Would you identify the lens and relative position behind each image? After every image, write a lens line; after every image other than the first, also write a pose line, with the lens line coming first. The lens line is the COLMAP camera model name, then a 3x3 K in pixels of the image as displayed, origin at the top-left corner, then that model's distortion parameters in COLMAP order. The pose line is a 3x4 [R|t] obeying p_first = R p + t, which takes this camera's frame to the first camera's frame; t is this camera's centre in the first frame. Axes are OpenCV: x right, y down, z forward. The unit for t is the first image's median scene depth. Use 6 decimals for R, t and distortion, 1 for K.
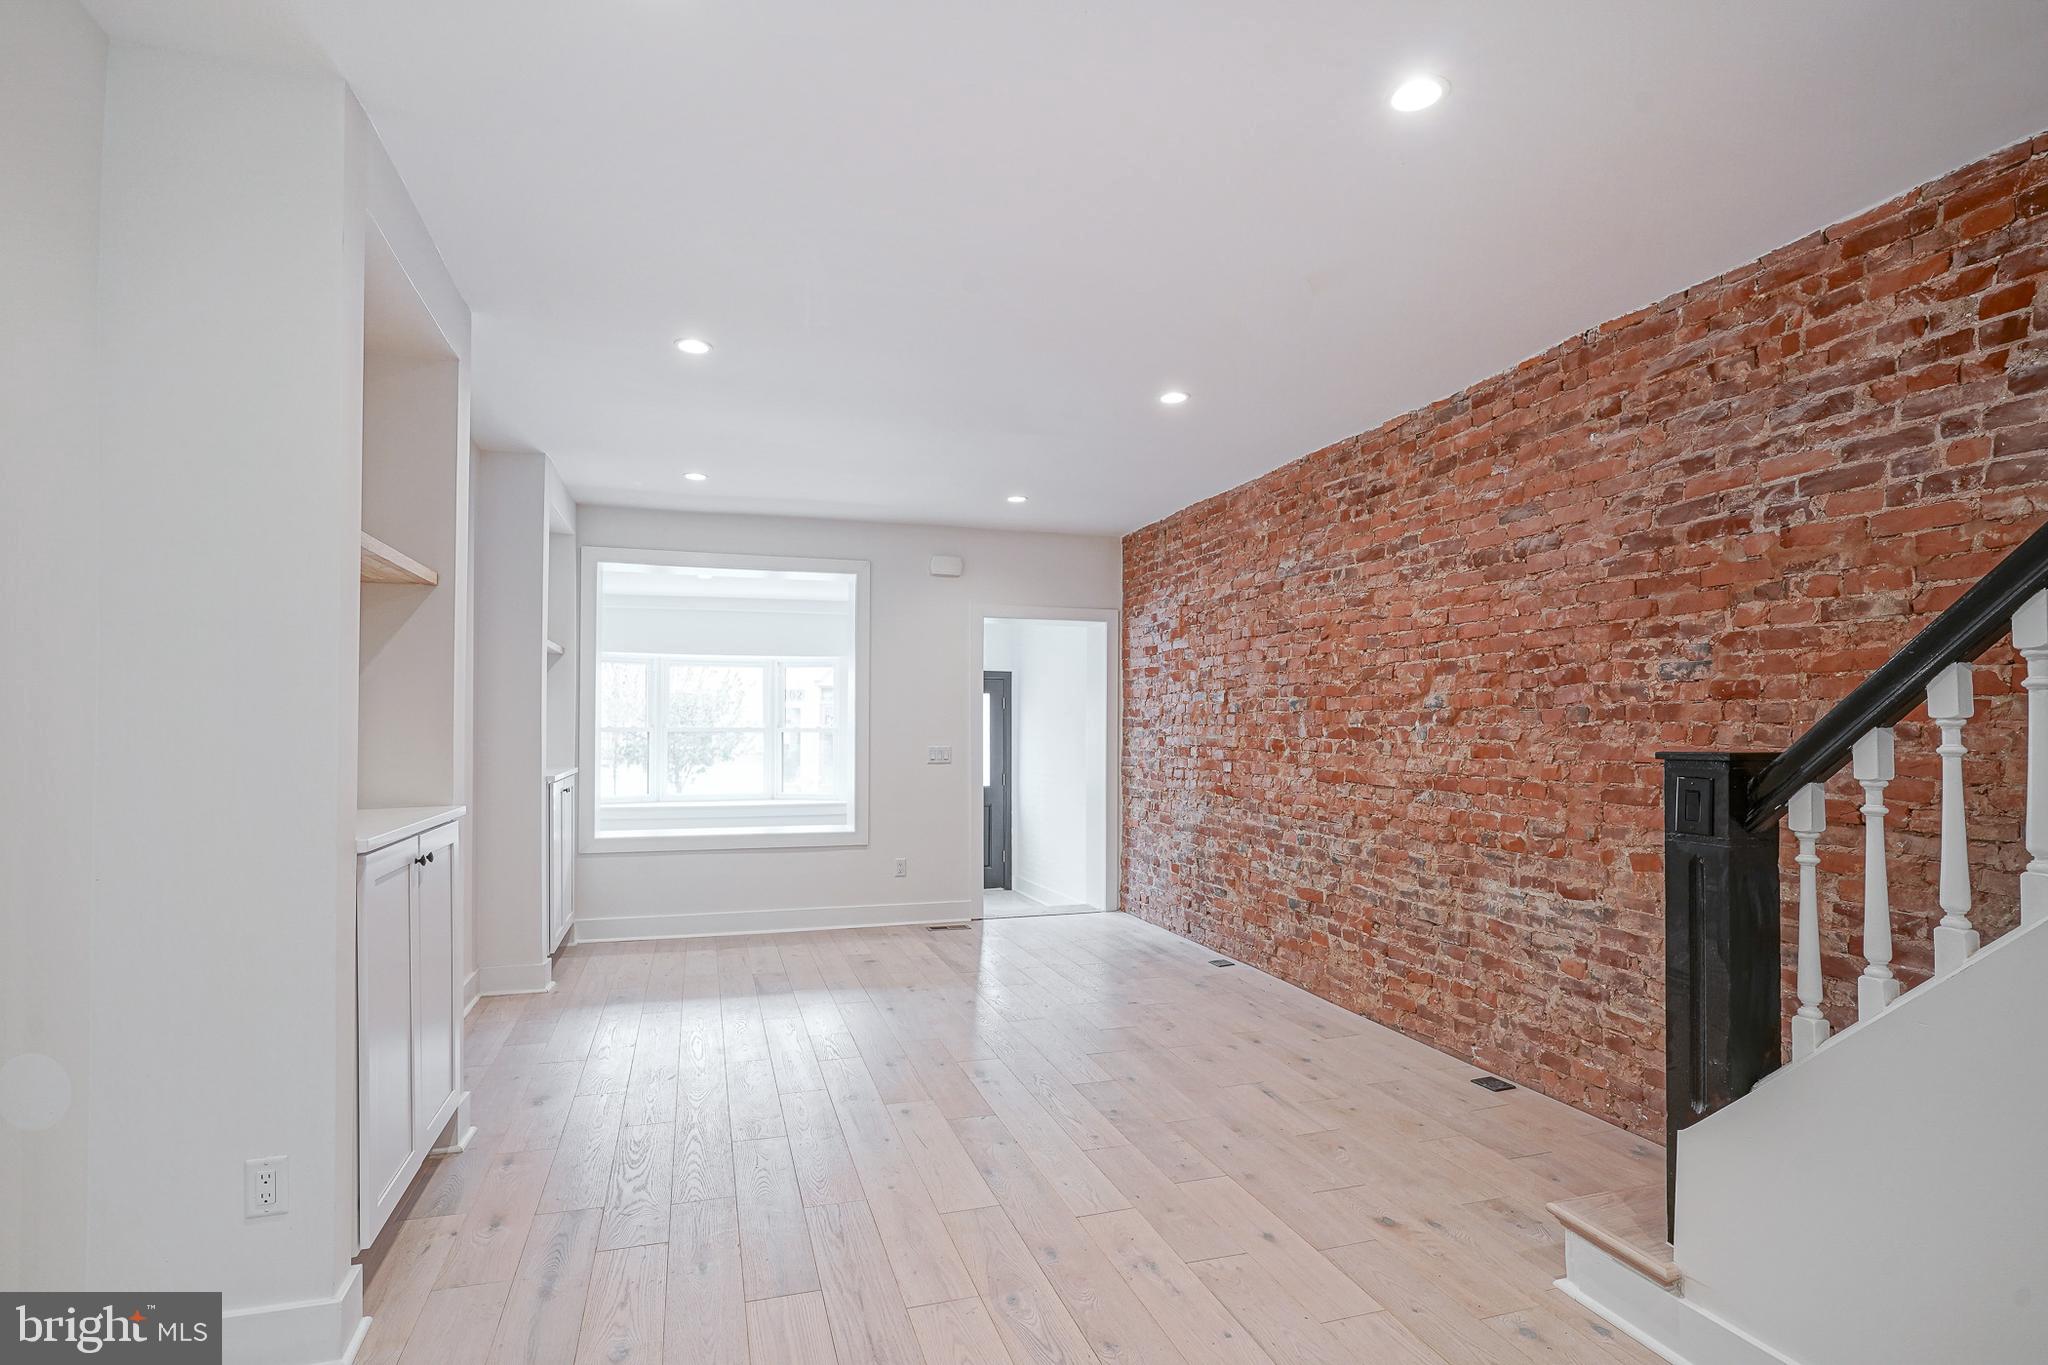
lens RADIAL K [[1002.7, 0, 994.6], [0, 1002.7, 716.2], [0, 0, 1]] dist [-0.002285, 0.001331]
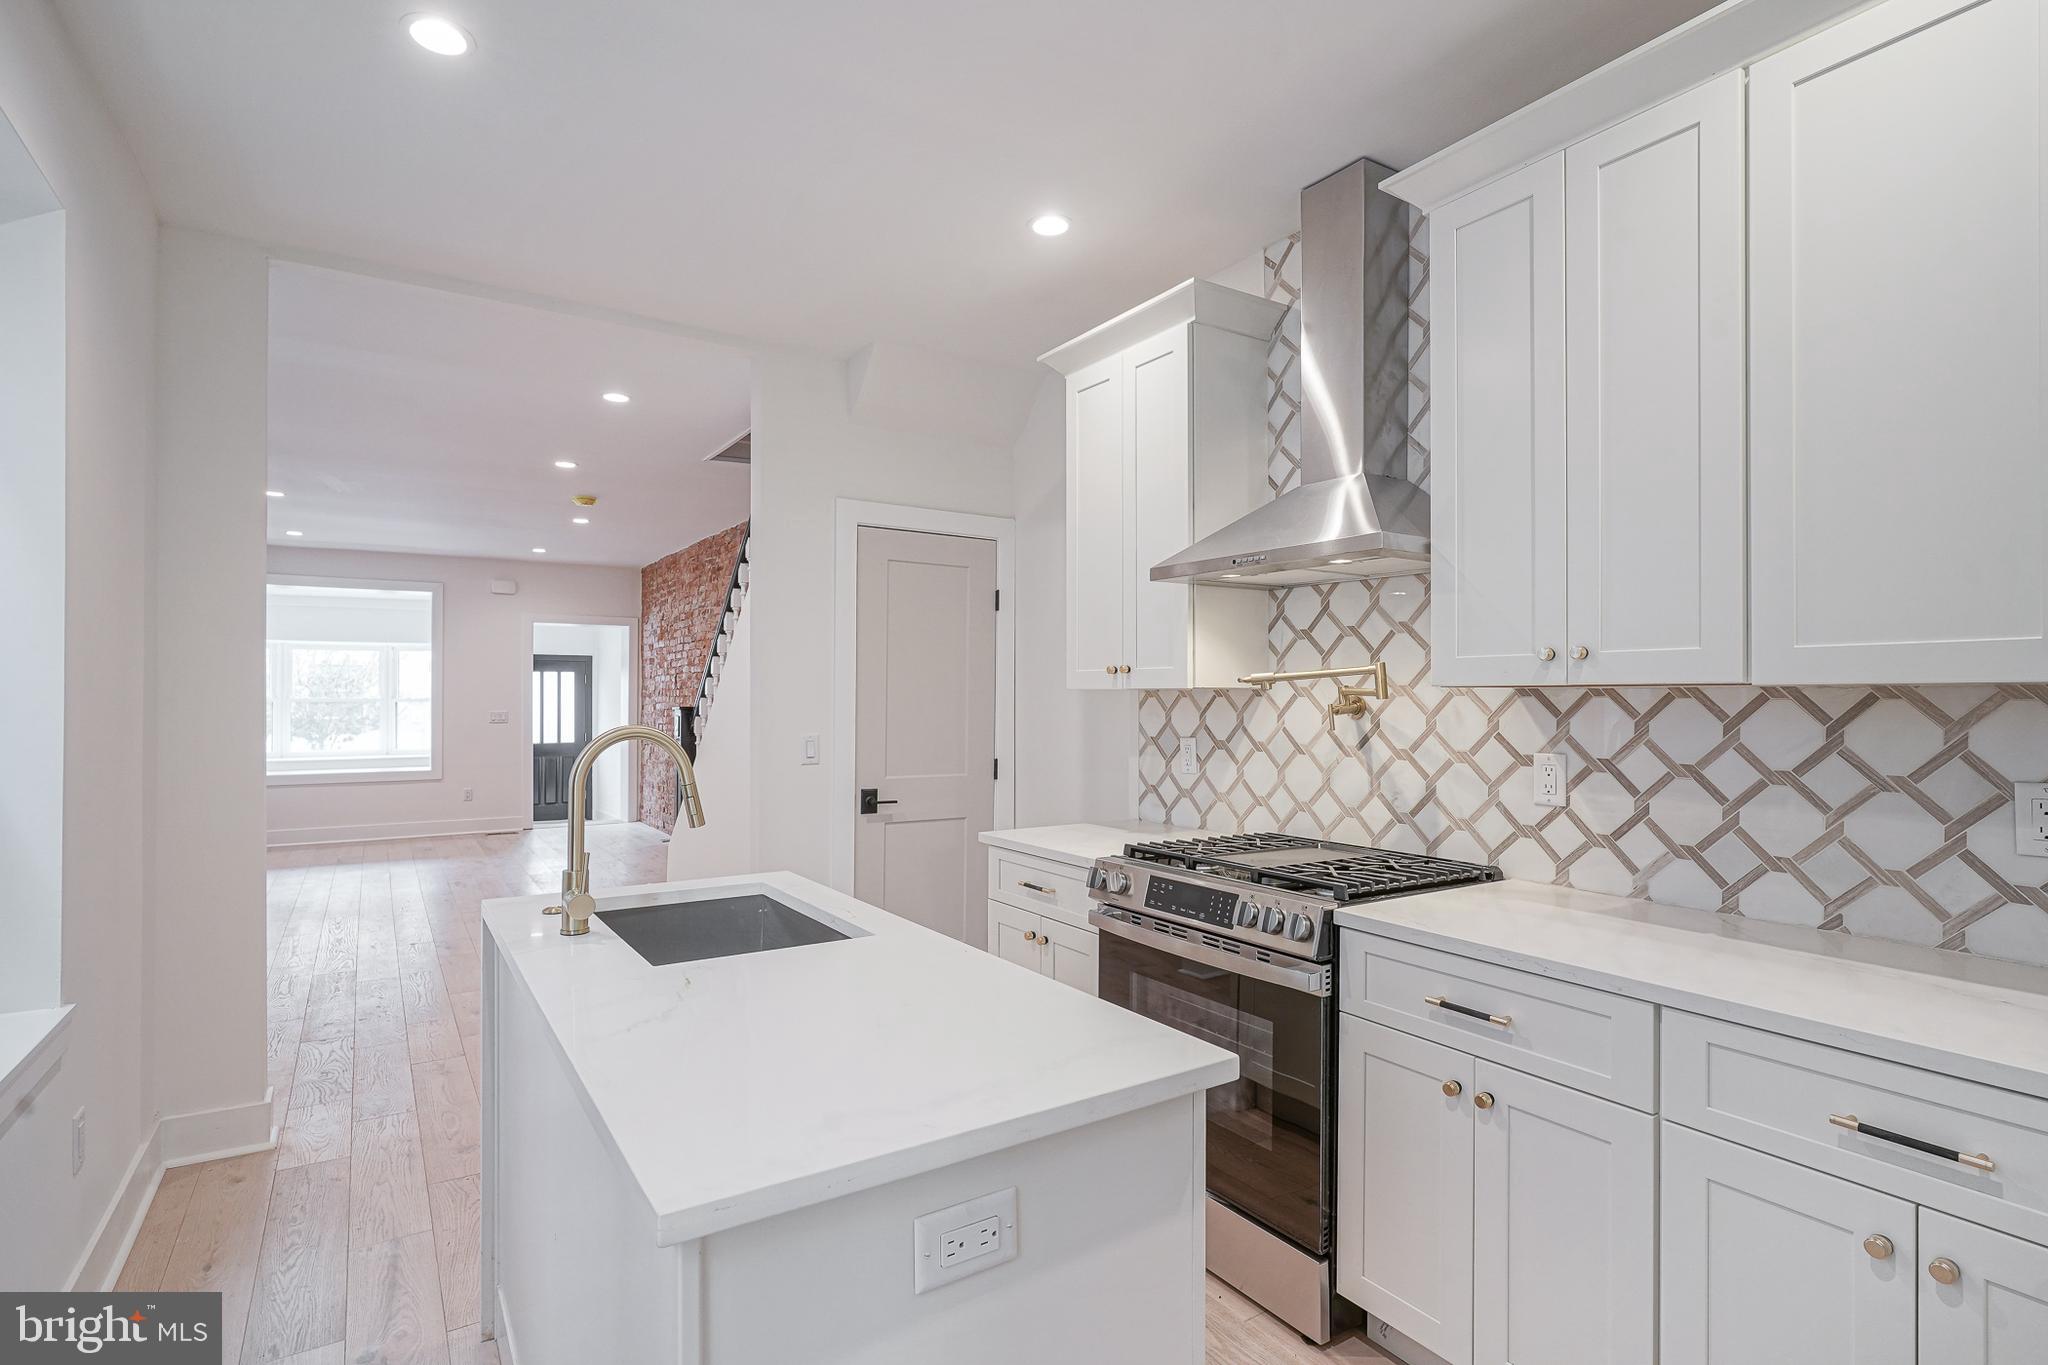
lens RADIAL K [[1002.7, 0, 1024.7], [0, 1002.7, 694.0], [0, 0, 1]] dist [-0.002285, 0.001331]
pose [[0.958293, -0.002495, 0.285777, 0.249997], [-0.000335, 0.999951, 0.009853, -0.008840], [-0.285788, -0.009538, 0.958245, -0.583197]]
